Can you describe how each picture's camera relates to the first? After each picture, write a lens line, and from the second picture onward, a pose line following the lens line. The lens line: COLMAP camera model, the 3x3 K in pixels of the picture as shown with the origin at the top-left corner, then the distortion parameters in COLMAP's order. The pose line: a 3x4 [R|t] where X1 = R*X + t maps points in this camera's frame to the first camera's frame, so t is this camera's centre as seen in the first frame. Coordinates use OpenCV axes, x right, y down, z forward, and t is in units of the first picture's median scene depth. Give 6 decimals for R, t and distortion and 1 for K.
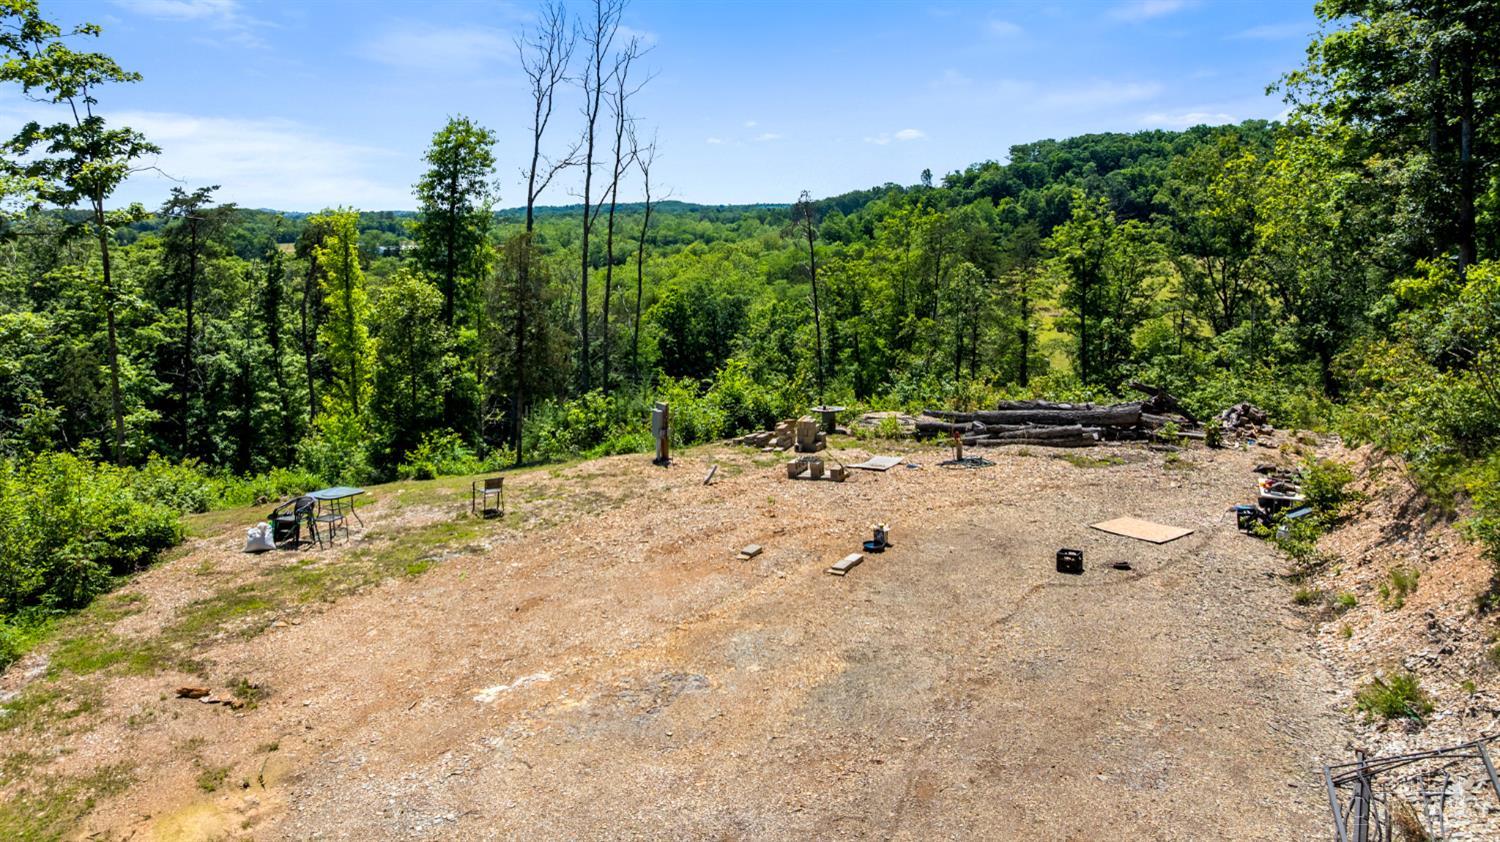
lens RADIAL K [[1093.0, 0, 750.0], [0, 1093.0, 421.0], [0, 0, 1]] dist [-0.011703, -0.002182]
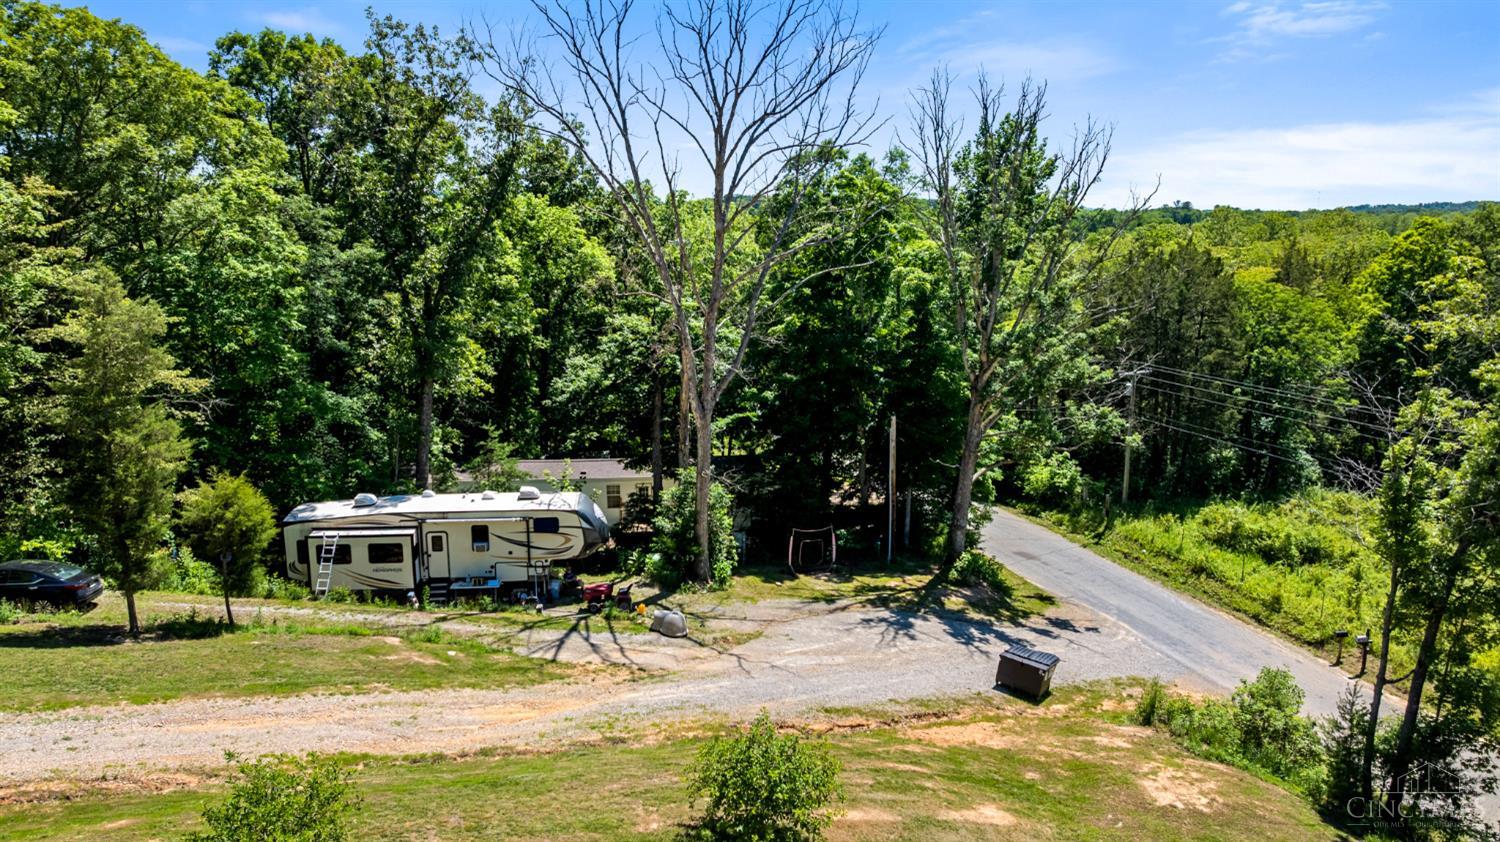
lens RADIAL K [[1064.6, 0, 749.0], [0, 1064.6, 450.5], [0, 0, 1]] dist [-0.036527, -0.003190]
pose [[0.740355, 0.142621, -0.656913, 0.027039], [-0.129122, 0.989208, 0.069241, -0.017871], [0.659699, 0.033559, 0.750781, 0.507335]]
